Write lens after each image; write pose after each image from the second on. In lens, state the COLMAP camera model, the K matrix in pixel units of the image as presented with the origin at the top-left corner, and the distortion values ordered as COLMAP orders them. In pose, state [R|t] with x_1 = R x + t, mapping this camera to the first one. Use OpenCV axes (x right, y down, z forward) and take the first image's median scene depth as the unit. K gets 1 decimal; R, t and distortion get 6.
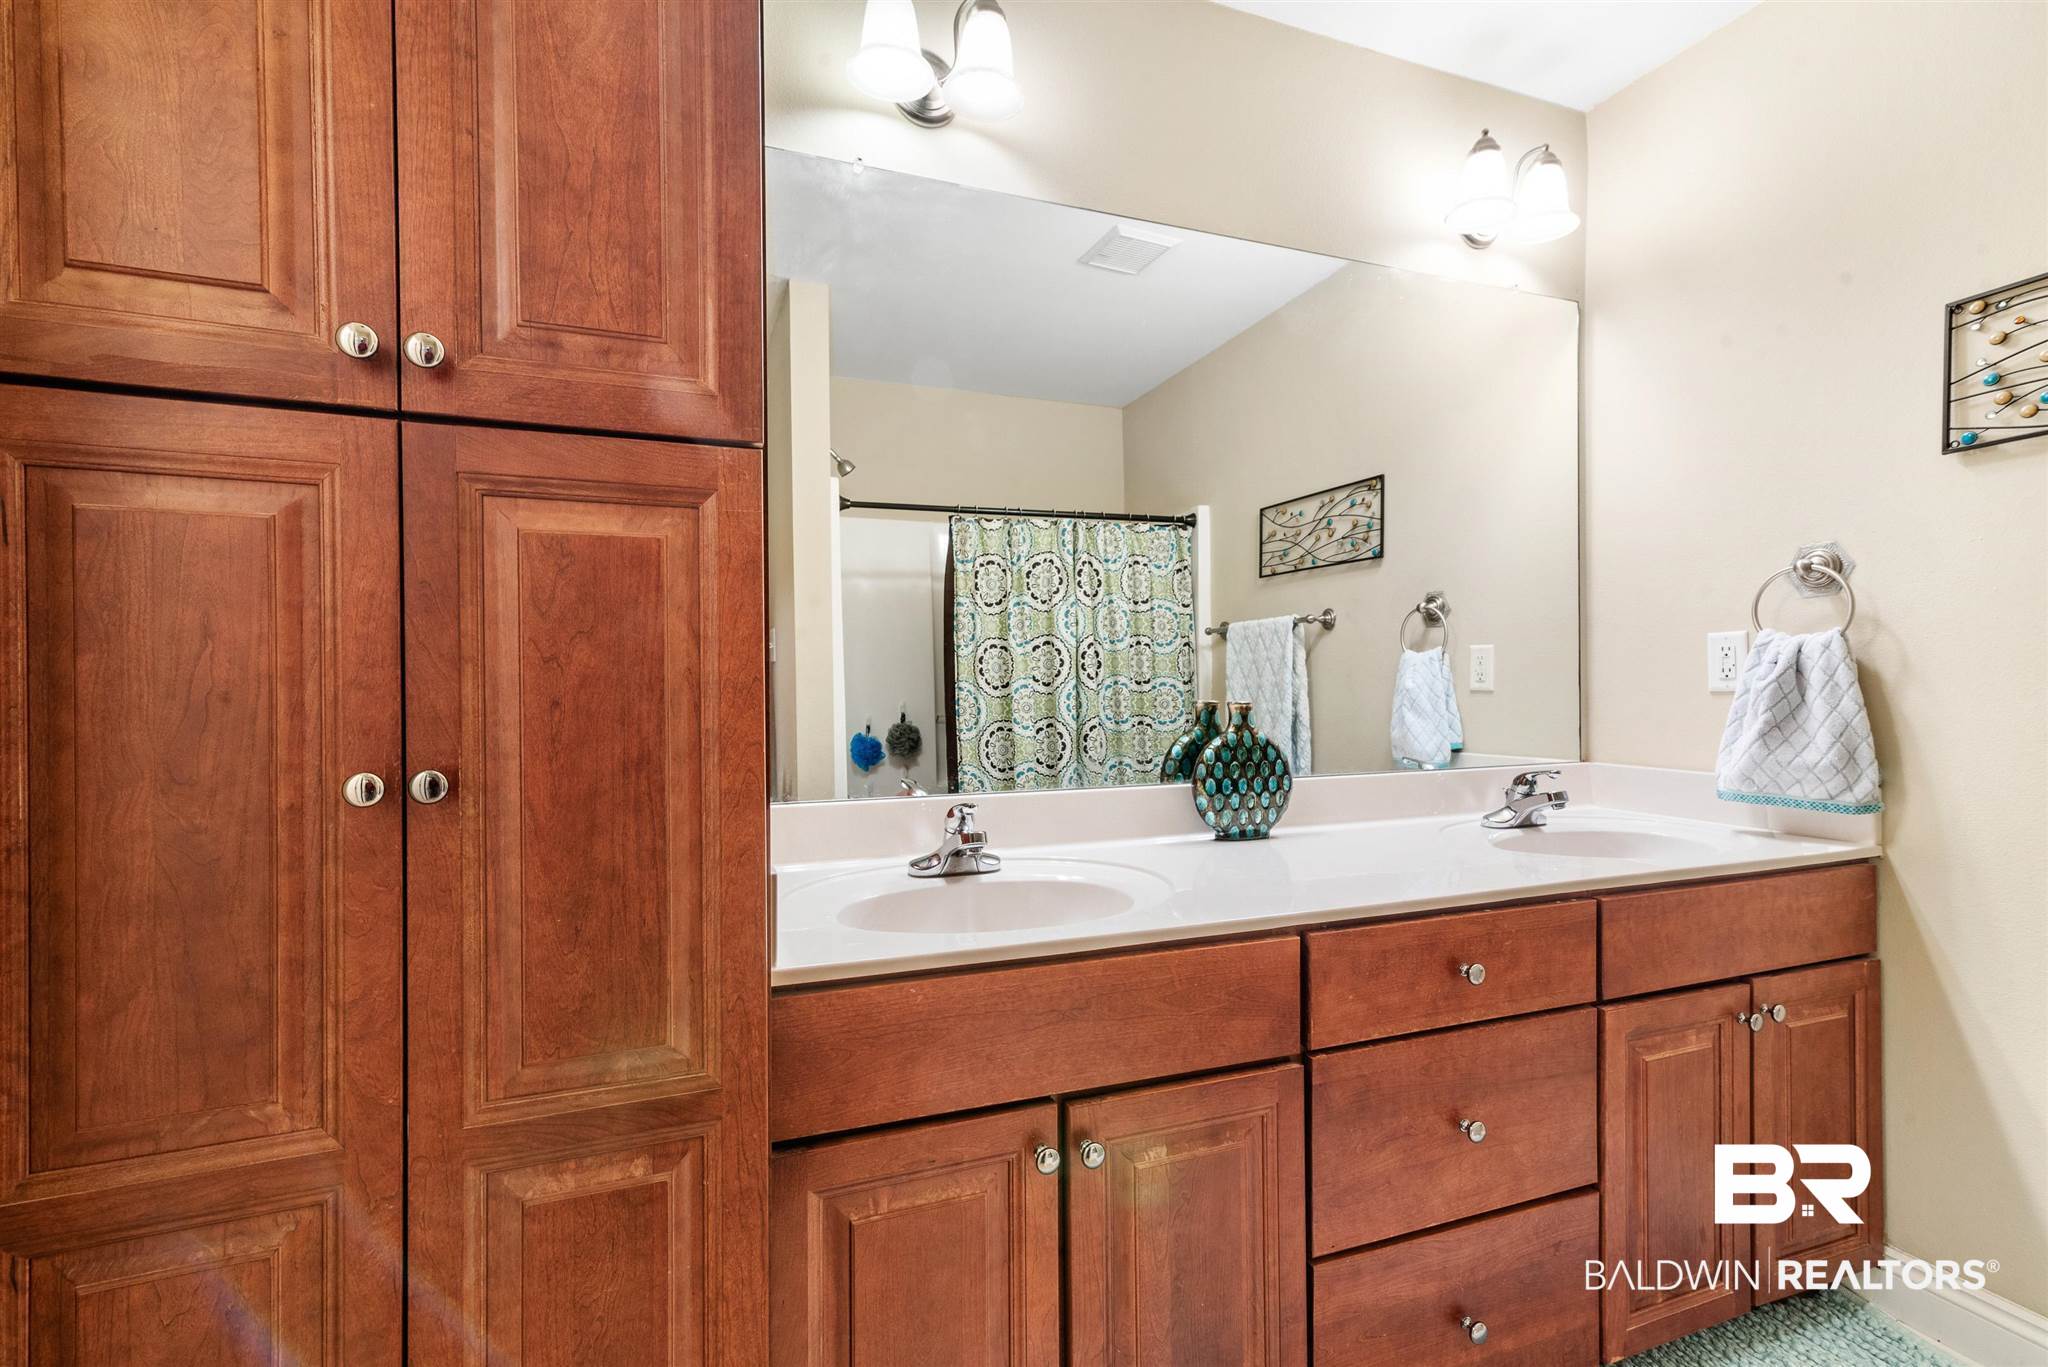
lens RADIAL K [[932.5, 0, 1030.5], [0, 932.5, 676.8], [0, 0, 1]] dist [0.011345, -0.000678]
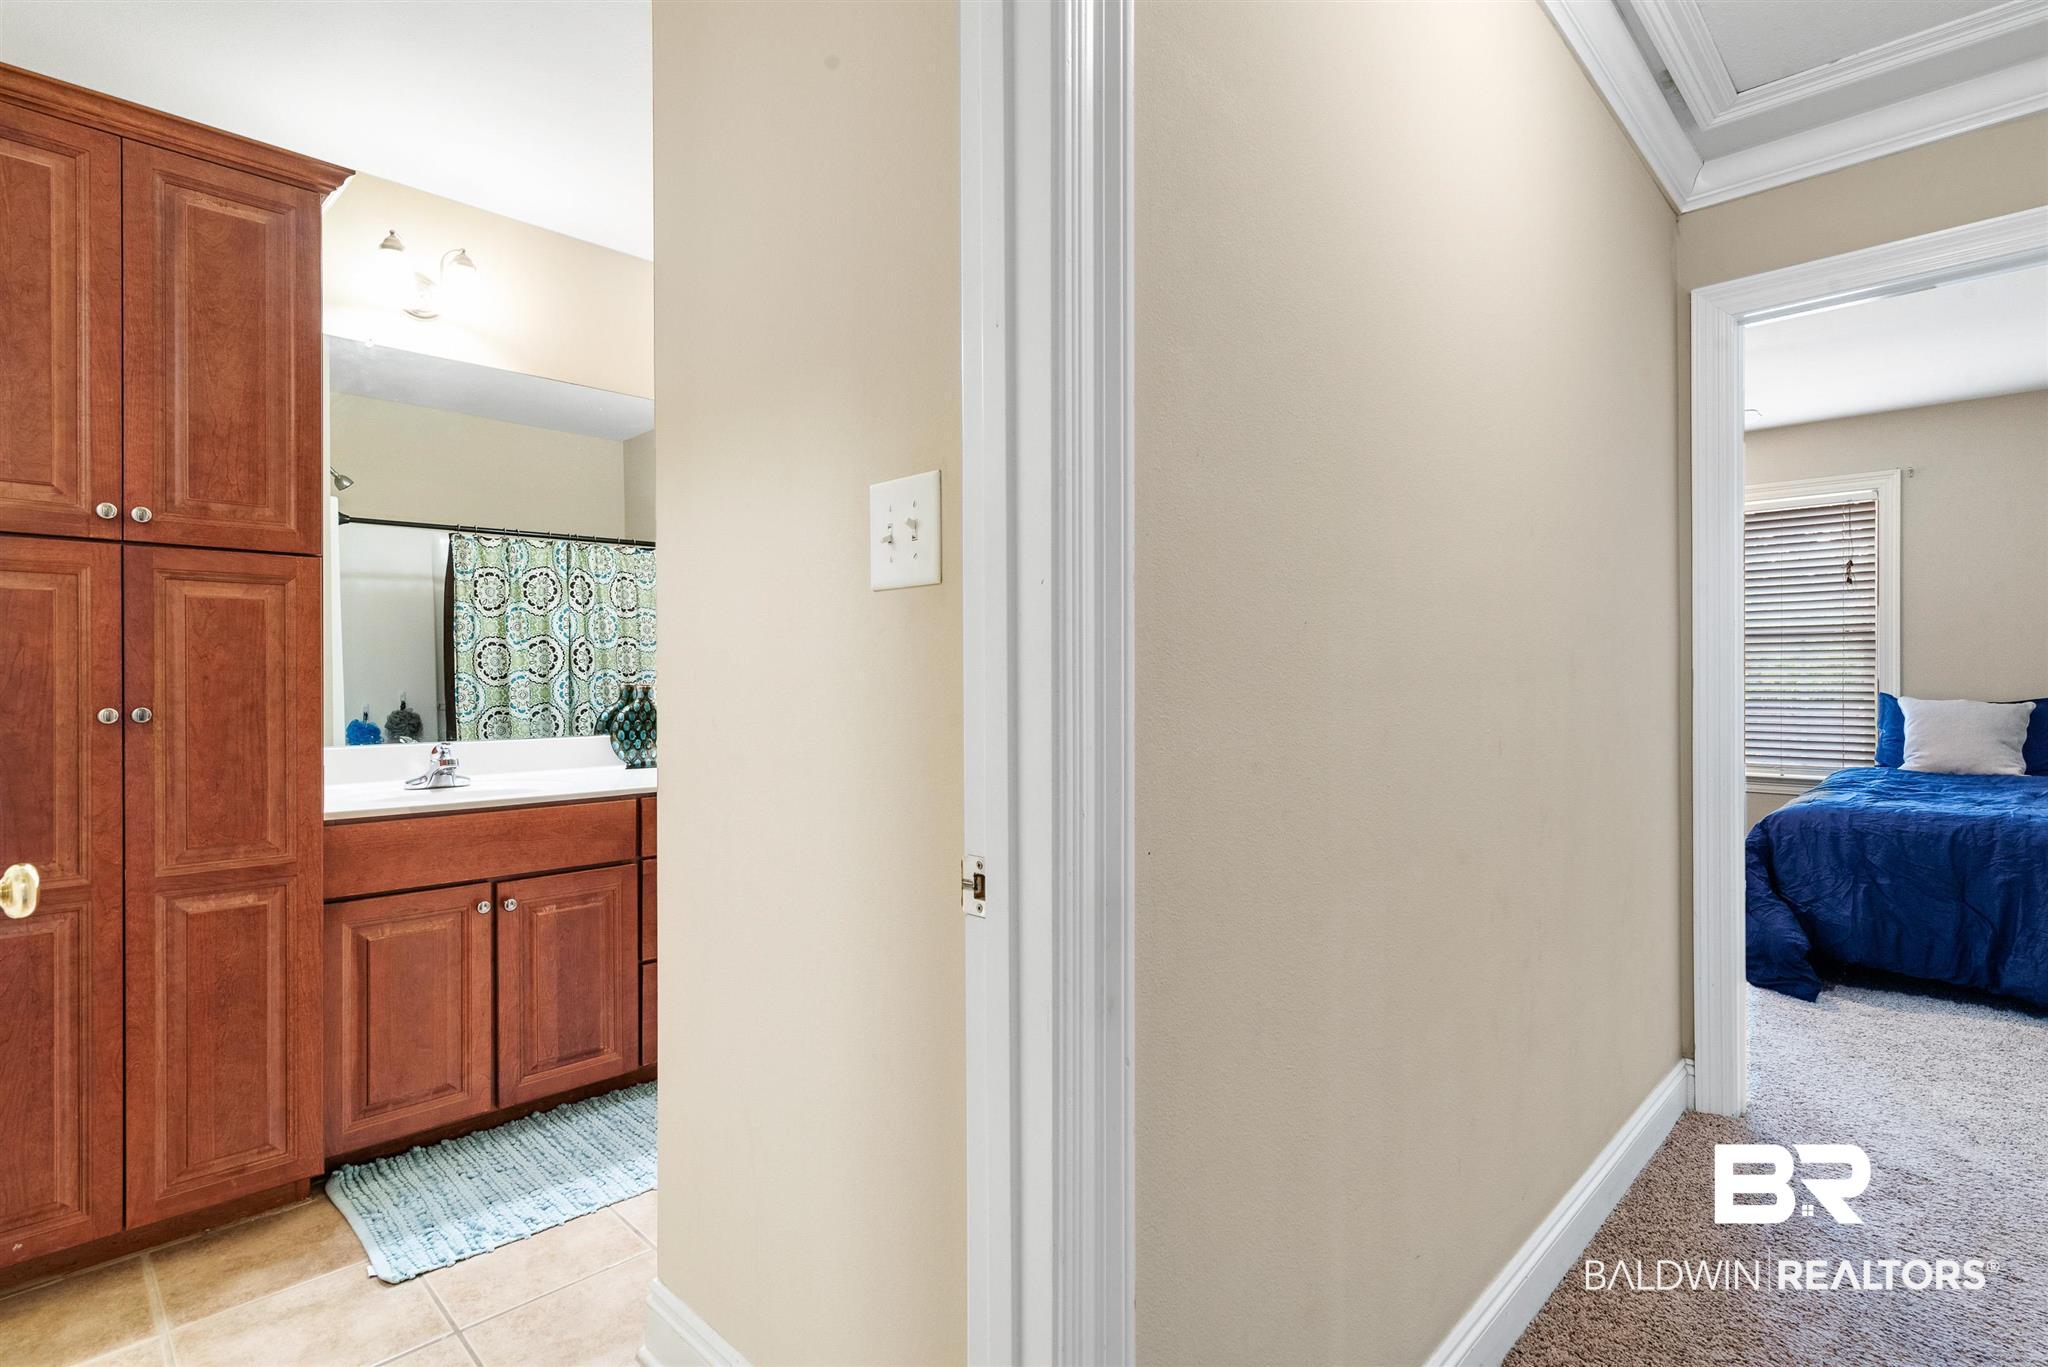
lens RADIAL K [[998.9, 0, 1042.5], [0, 998.9, 673.3], [0, 0, 1]] dist [0.002817, -0.000215]
pose [[0.908612, 0.004289, 0.417620, 0.155729], [-0.004388, 0.999990, -0.000721, 0.007027], [-0.417619, -0.001177, 0.908621, -1.078698]]
